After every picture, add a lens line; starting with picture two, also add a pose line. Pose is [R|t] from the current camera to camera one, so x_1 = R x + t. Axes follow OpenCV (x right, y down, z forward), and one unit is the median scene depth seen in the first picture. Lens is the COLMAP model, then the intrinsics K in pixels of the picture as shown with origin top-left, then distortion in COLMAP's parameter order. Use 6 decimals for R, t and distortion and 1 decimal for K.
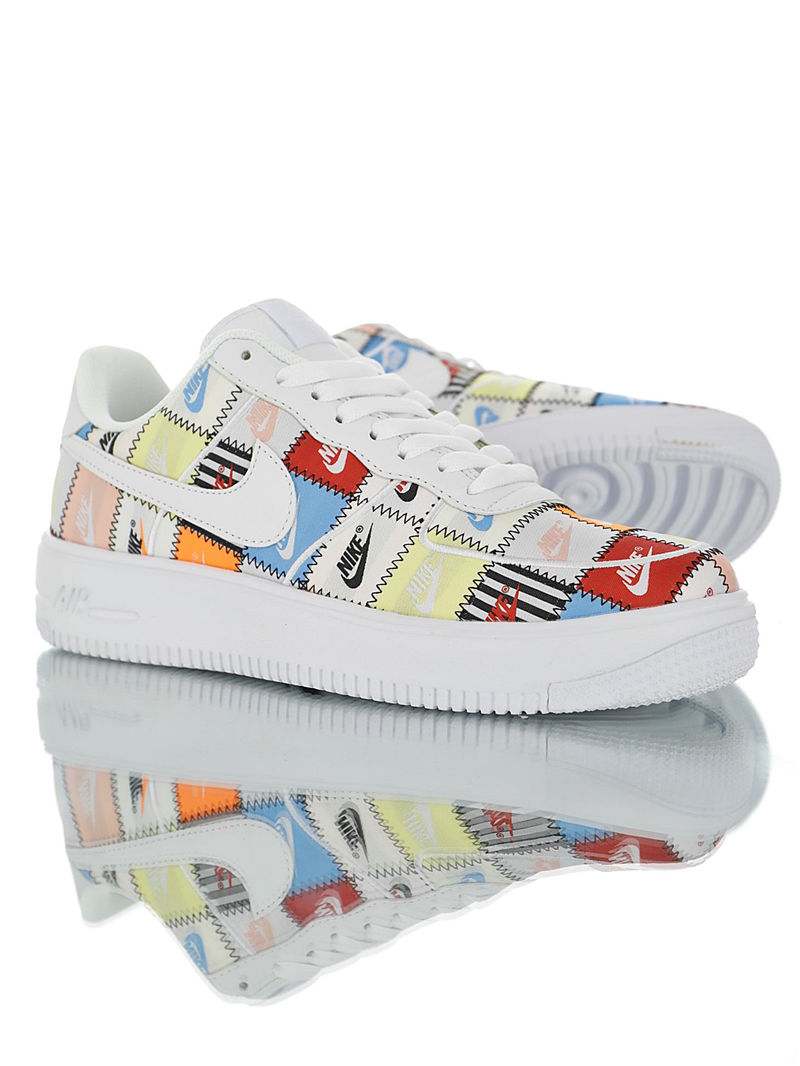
lens RADIAL K [[1391.0, 0, 400.0], [0, 1391.0, 533.0], [0, 0, 1]] dist [-0.042866, -0.006041]
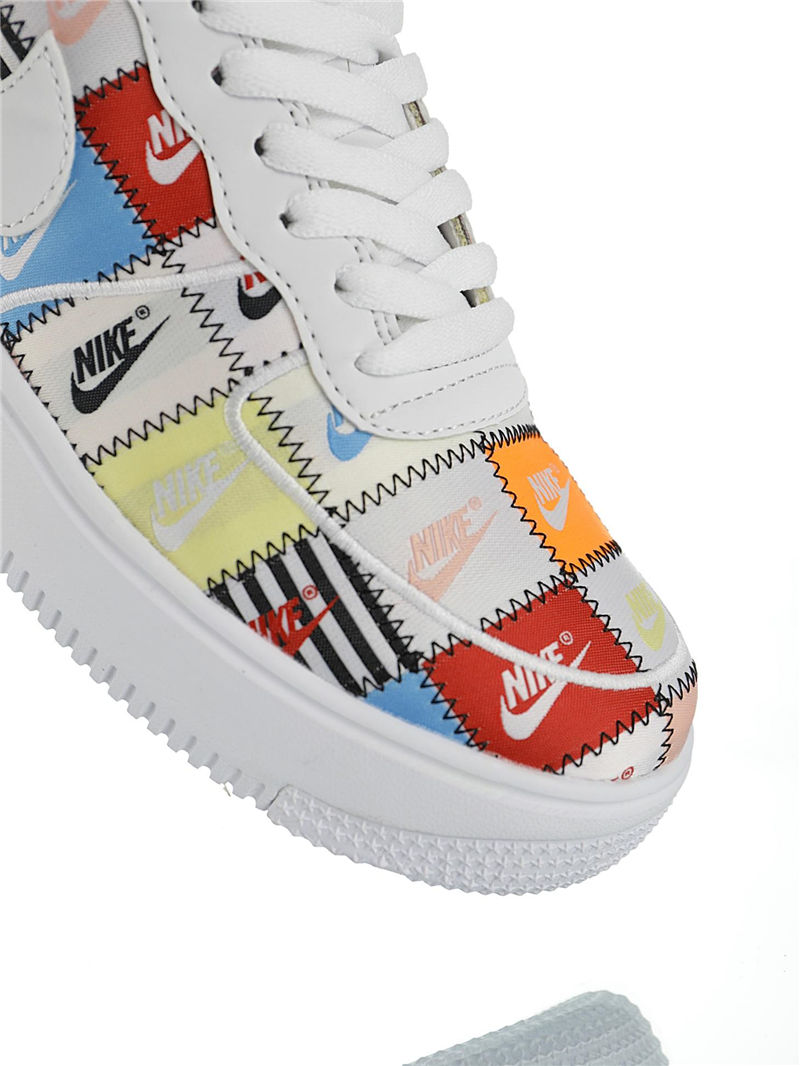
lens RADIAL K [[1391.0, 0, 400.0], [0, 1391.0, 533.0], [0, 0, 1]] dist [-0.042866, -0.006041]
pose [[0.867376, 0.466202, 0.174111, 0.002354], [-0.491885, 0.750026, 0.442165, -0.219917], [0.075551, -0.469166, 0.879872, 0.522411]]
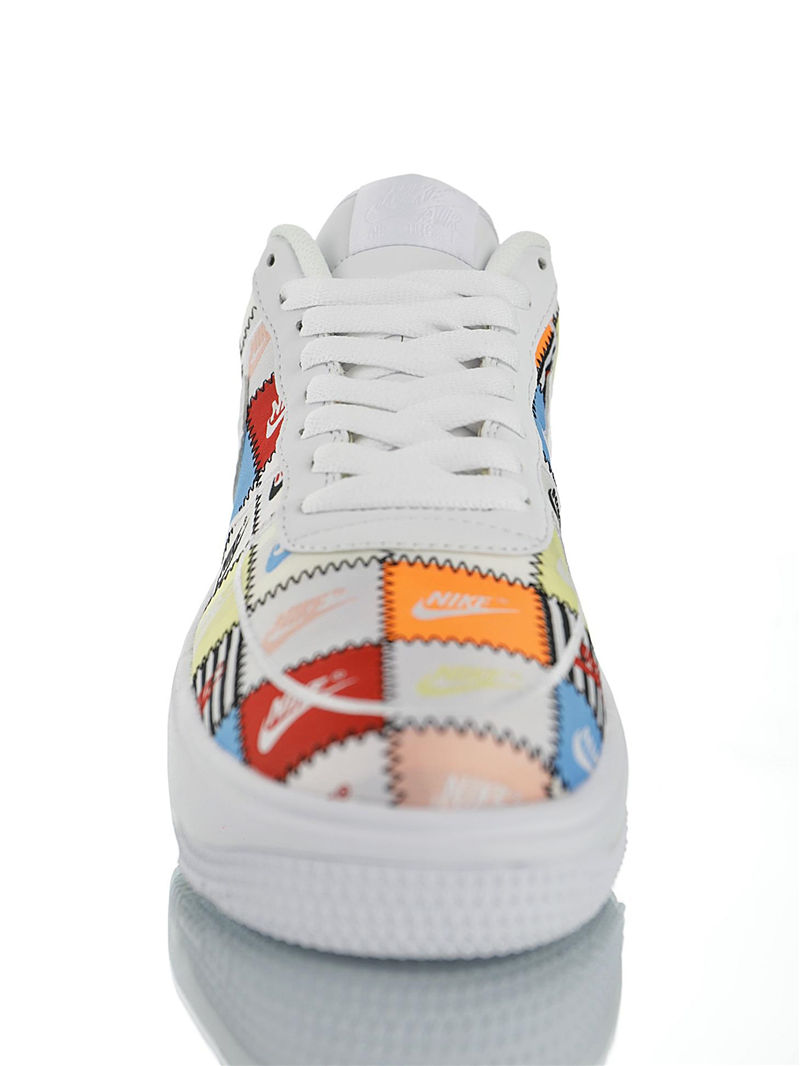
lens RADIAL K [[1391.0, 0, 400.0], [0, 1391.0, 533.0], [0, 0, 1]] dist [-0.042866, -0.006041]
pose [[0.500384, 0.258597, -0.826283, 0.645578], [-0.074934, 0.963708, 0.256227, -0.198103], [0.862555, -0.066295, 0.501602, 0.704696]]
